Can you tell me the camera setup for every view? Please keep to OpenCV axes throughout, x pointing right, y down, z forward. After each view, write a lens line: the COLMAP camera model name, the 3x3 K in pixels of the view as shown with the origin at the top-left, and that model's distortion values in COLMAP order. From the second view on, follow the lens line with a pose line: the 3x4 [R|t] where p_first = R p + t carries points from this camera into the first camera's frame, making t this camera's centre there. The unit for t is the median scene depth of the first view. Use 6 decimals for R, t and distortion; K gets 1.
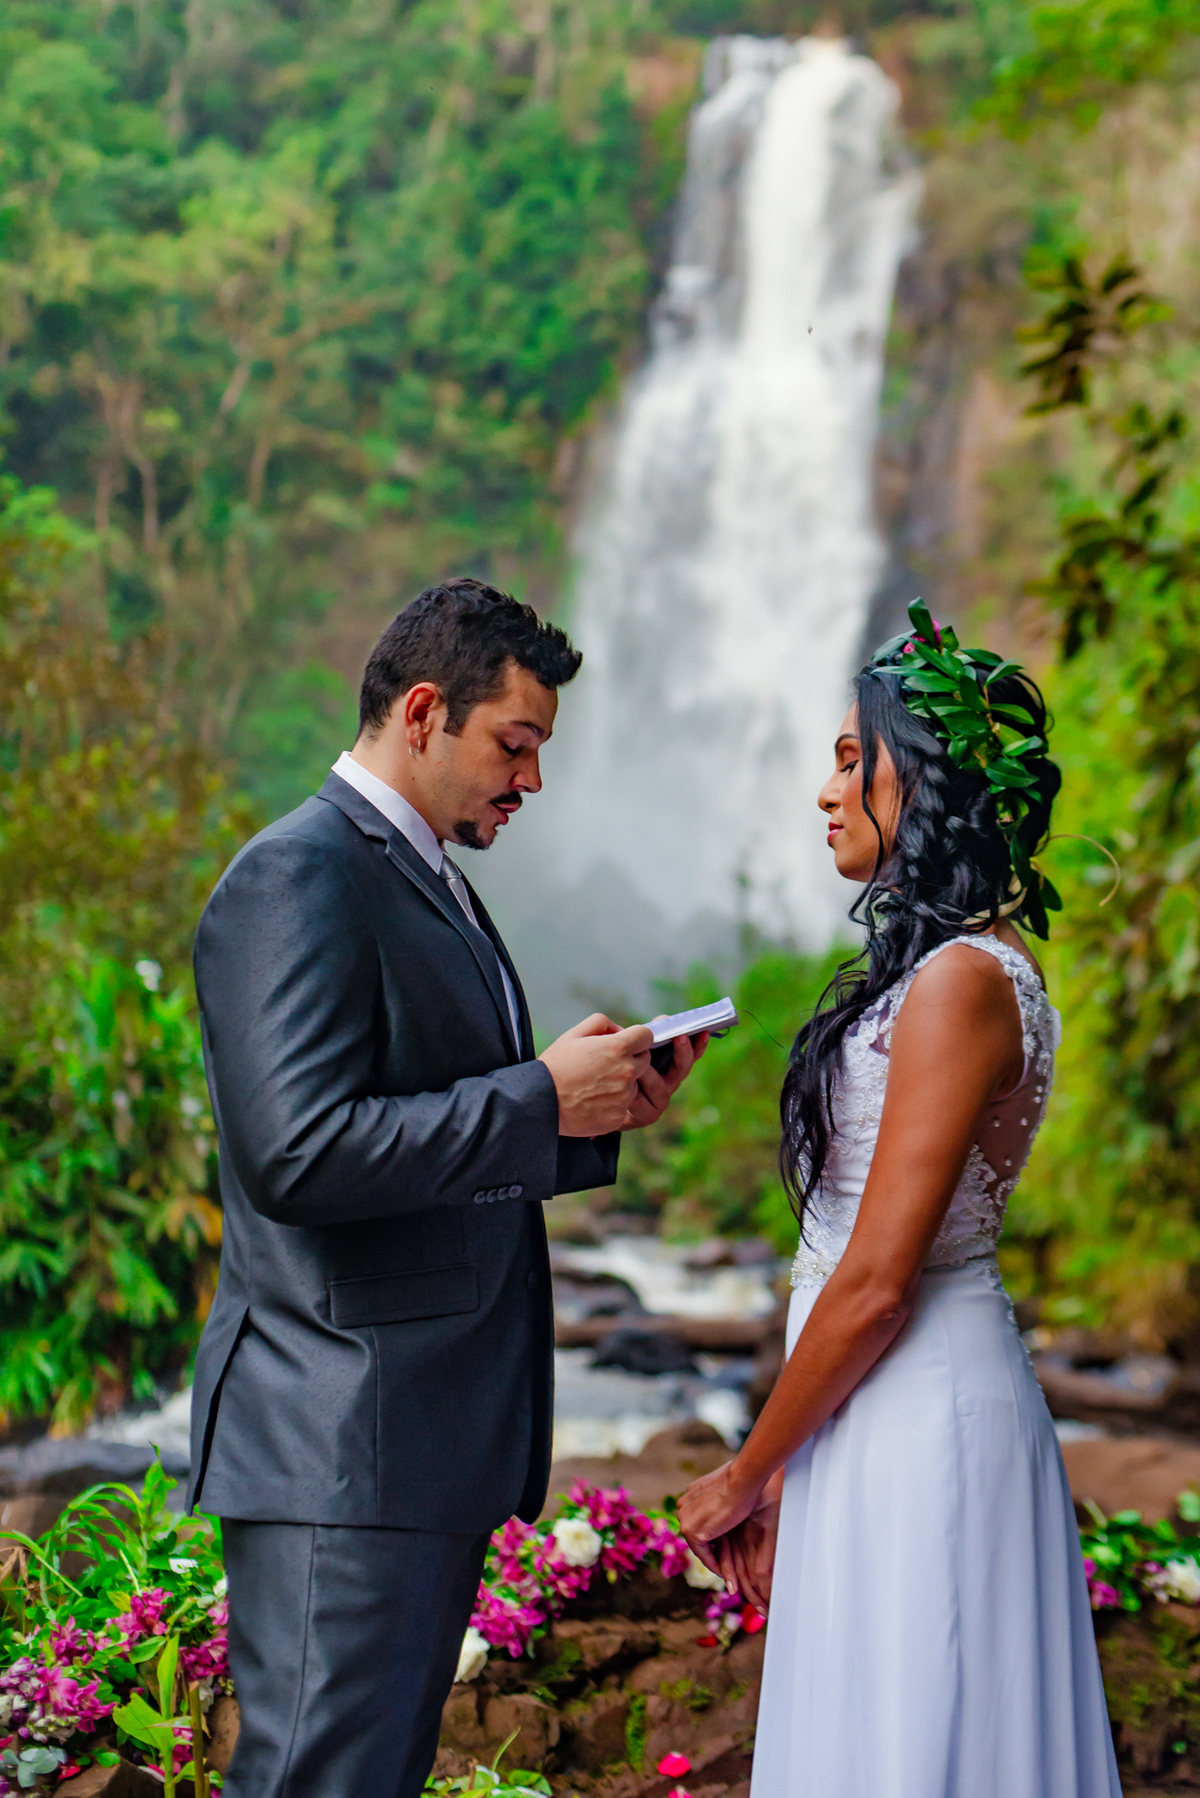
lens RADIAL K [[2997.5, 0, 642.9], [0, 2997.5, 762.6], [0, 0, 1]] dist [-0.162199, 0.190012]
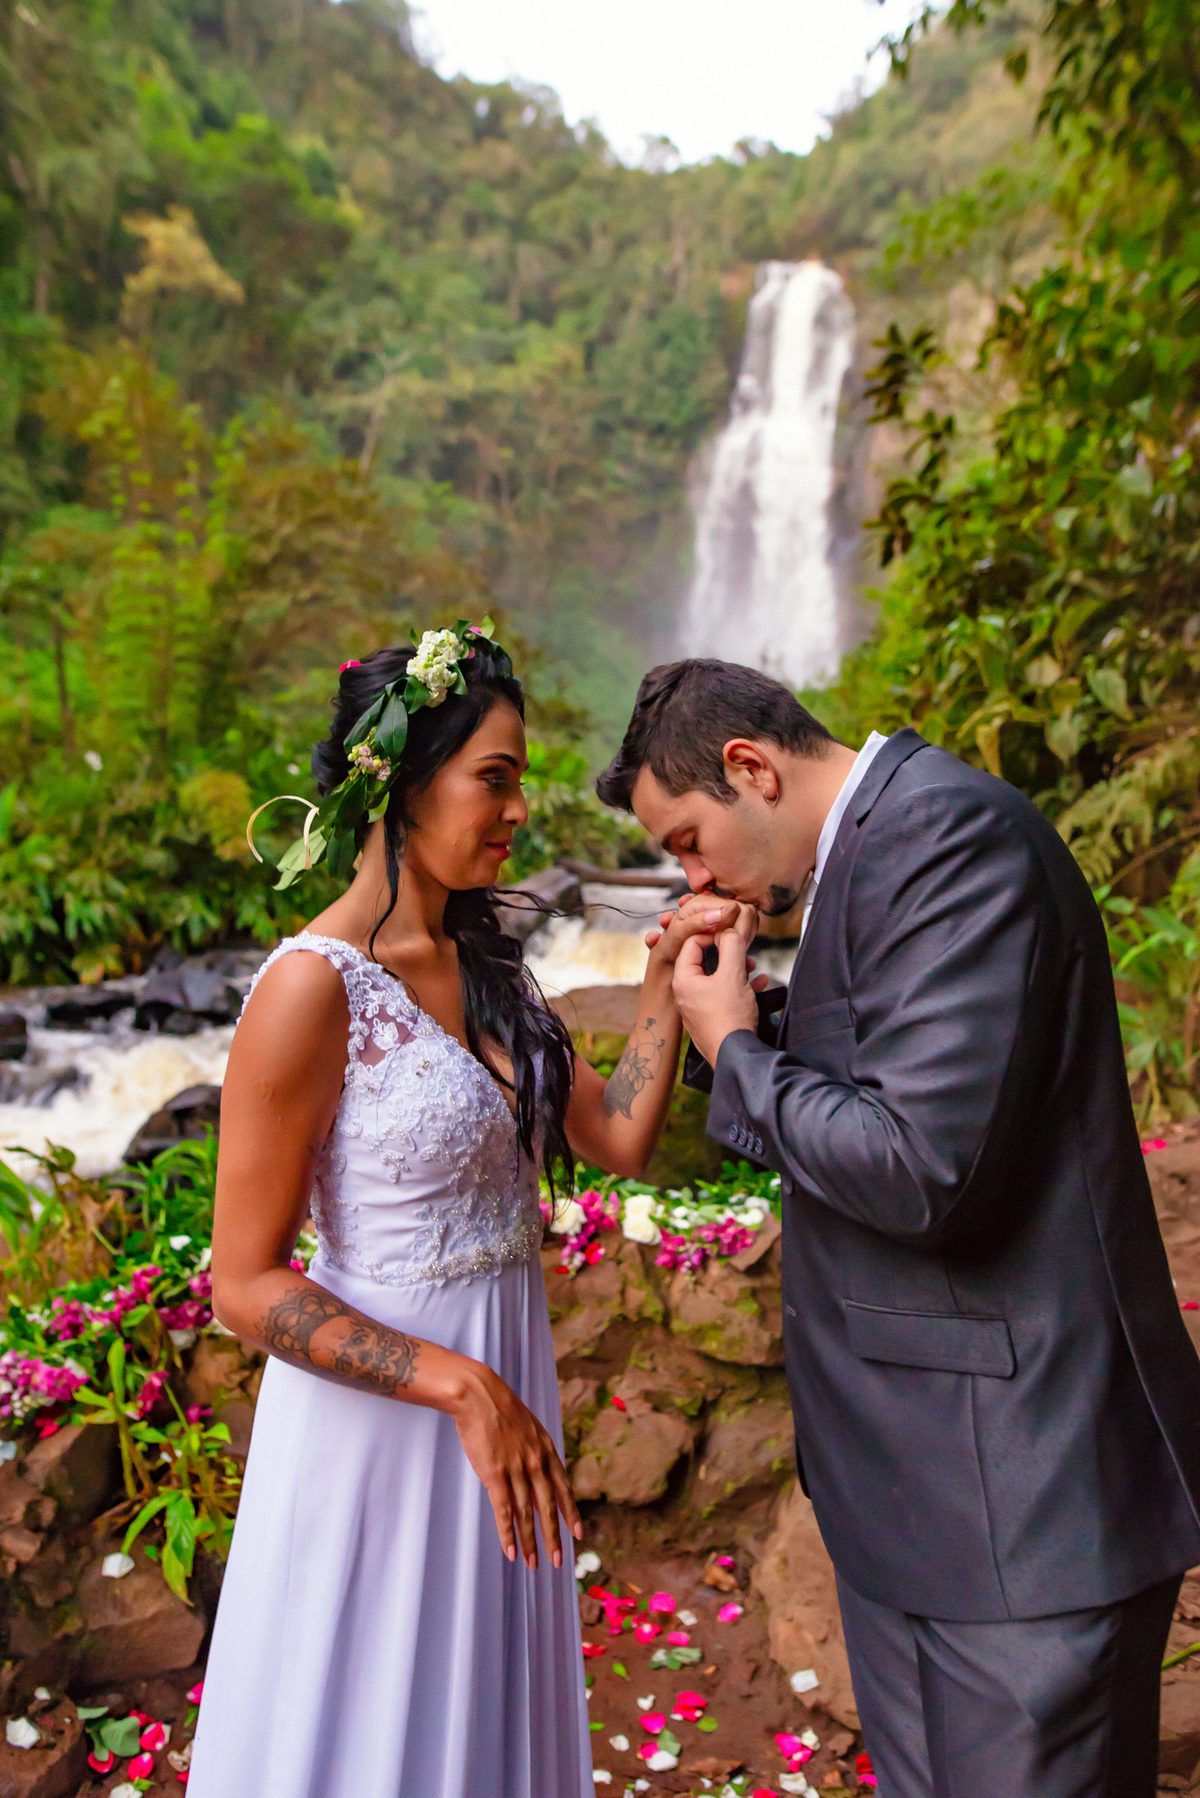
lens RADIAL K [[1218.3, 0, 608.6], [0, 1218.3, 898.4], [0, 0, 1]] dist [-0.055331, 0.044520]
pose [[0.994810, 0.011268, -0.101124, 0.011127], [0.012927, 0.971799, 0.235456, -0.002801], [0.100926, -0.235541, 0.966610, 0.049000]]
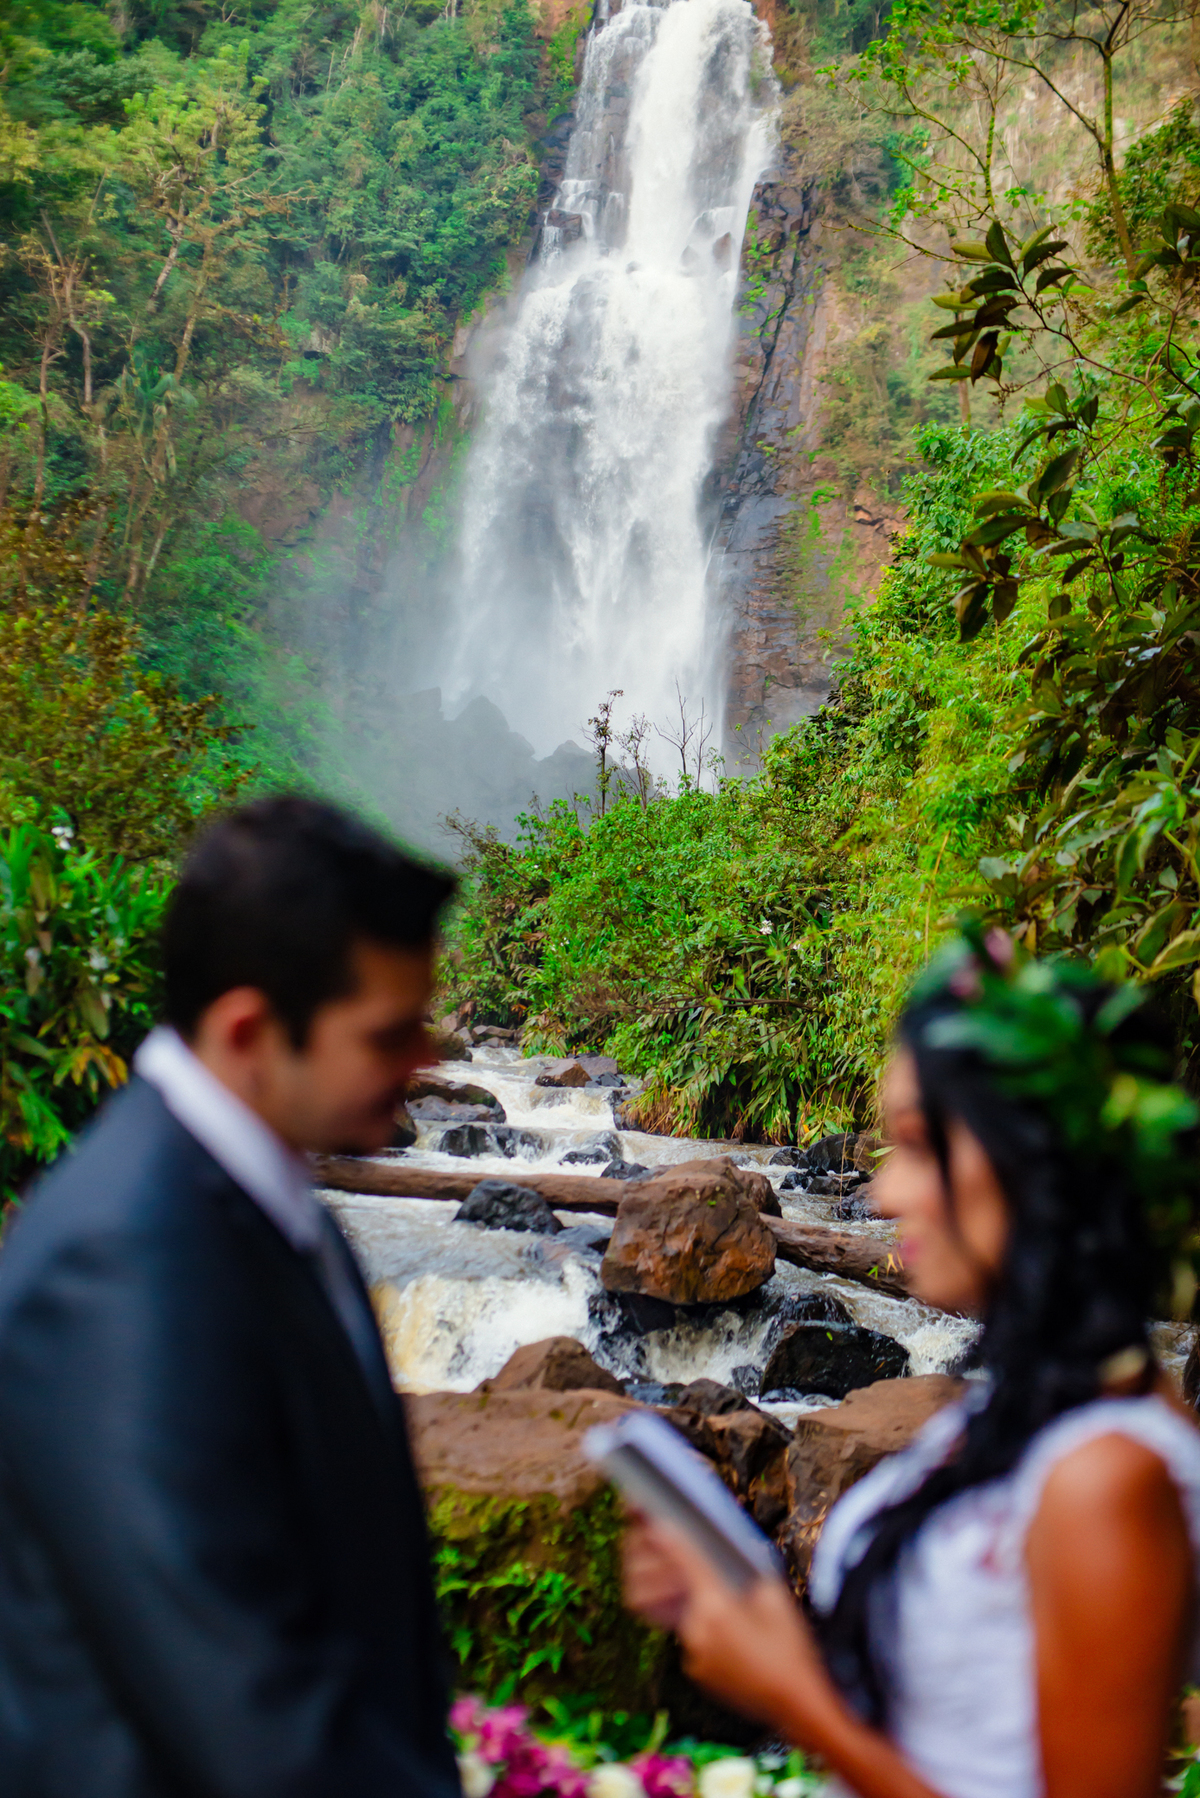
lens RADIAL K [[2553.9, 0, 600.0], [0, 2553.9, 899.0], [0, 0, 1]] dist [-0.136877, 0.161169]
pose [[0.998522, 0.038640, 0.038215, -0.002048], [-0.042832, 0.992355, 0.115748, -0.008677], [-0.033450, -0.117214, 0.992543, 0.030923]]
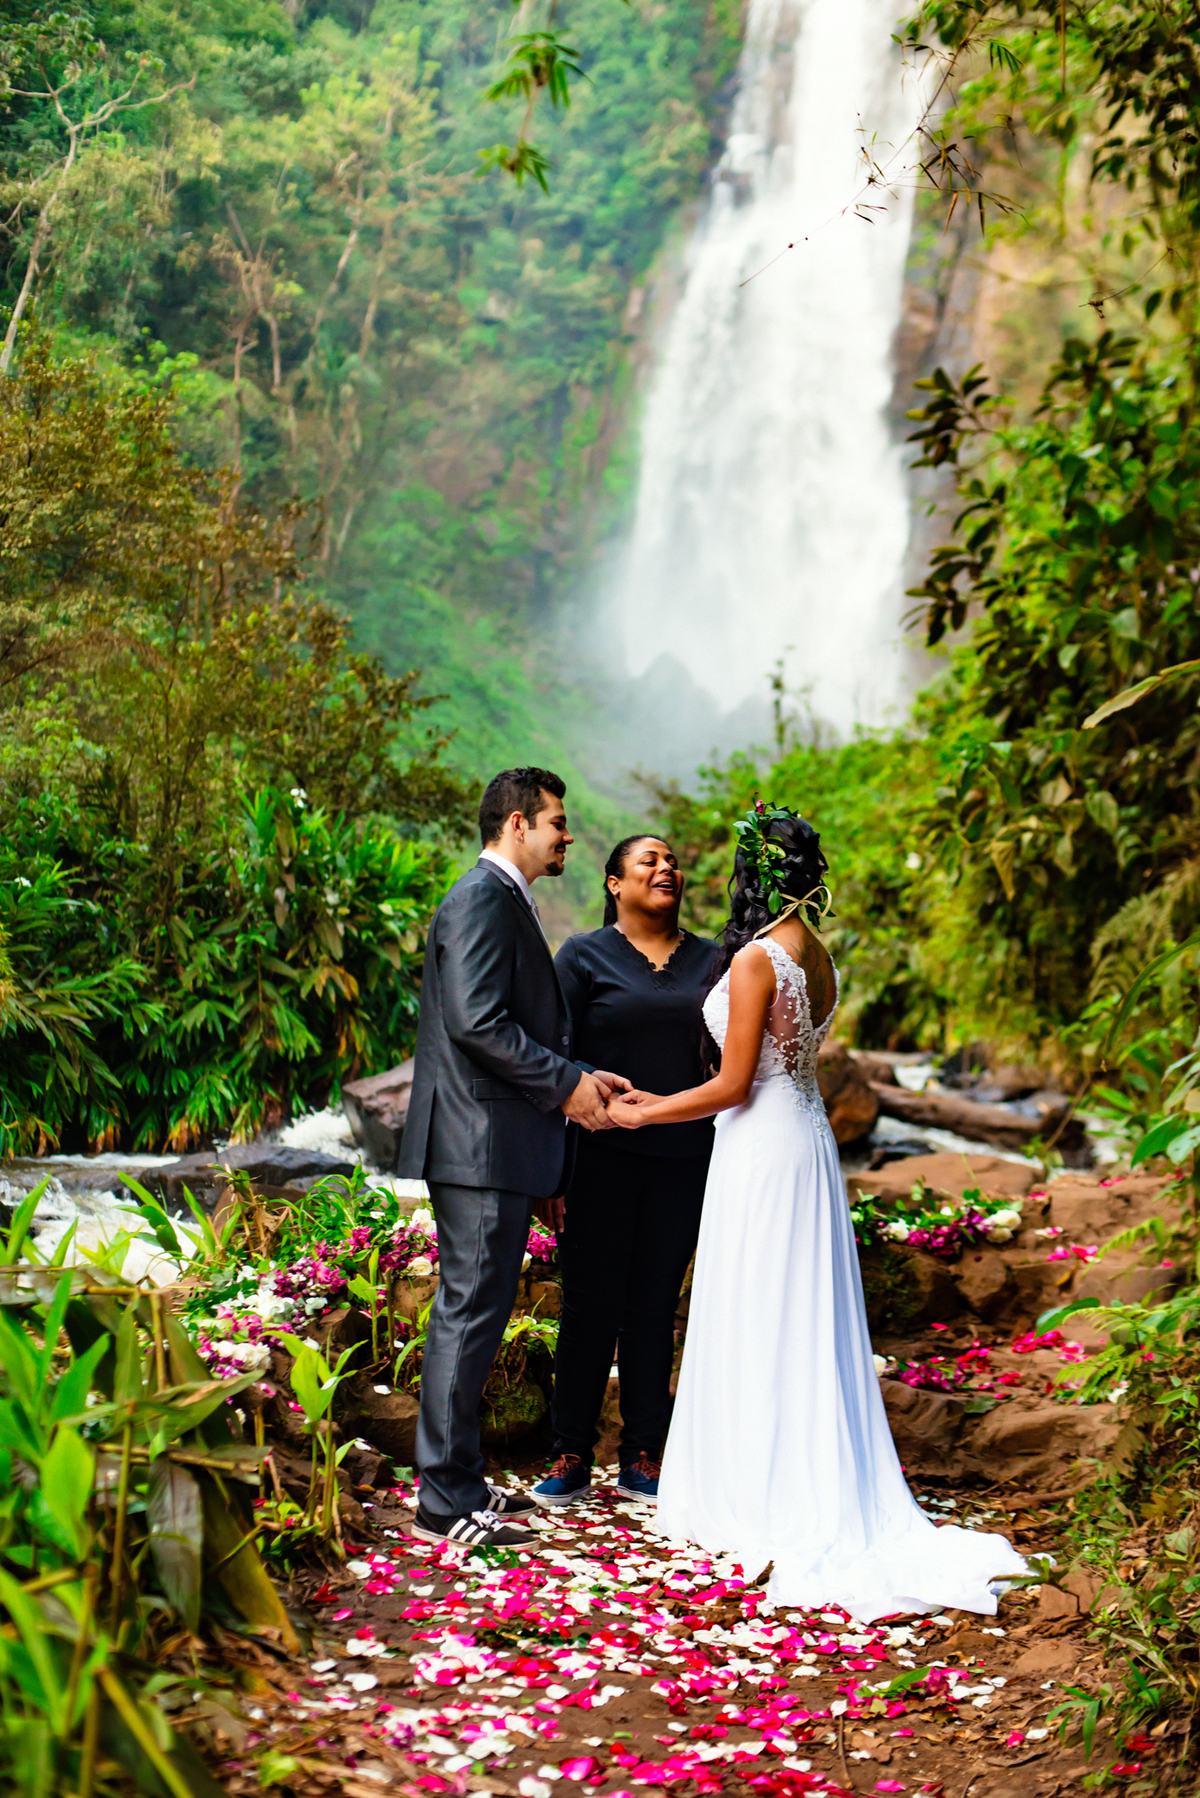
lens RADIAL K [[2710.6, 0, 663.0], [0, 2710.6, 893.2], [0, 0, 1]] dist [-0.149993, 0.172001]
pose [[0.999816, 0.009544, -0.016627, 0.006367], [-0.007286, 0.991367, 0.130911, -0.017995], [0.017733, -0.130765, 0.991255, -0.076127]]
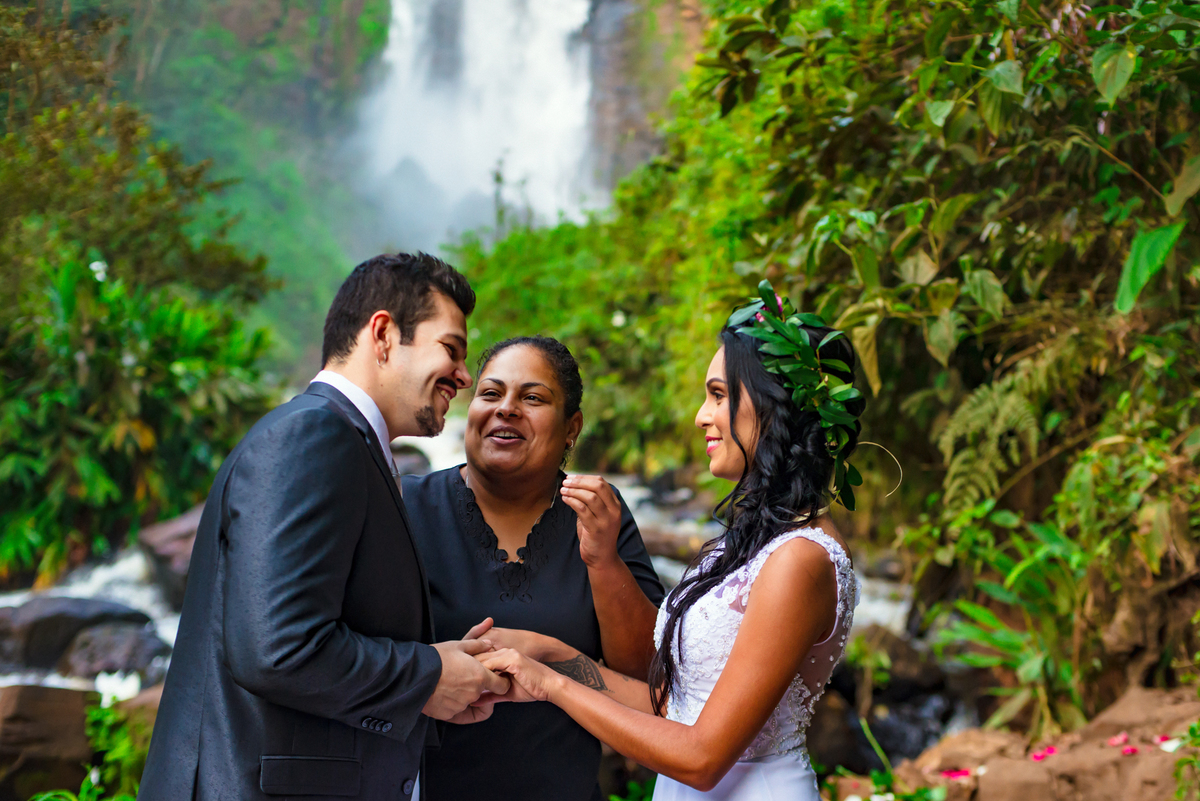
lens RADIAL K [[1916.0, 0, 682.9], [0, 1916.0, 379.6], [0, 0, 1]] dist [-0.139745, 0.181581]
pose [[0.991479, 0.001148, 0.130259, -0.000025], [-0.021267, 0.987972, 0.153166, -0.010312], [-0.128517, -0.154631, 0.979578, 0.012752]]
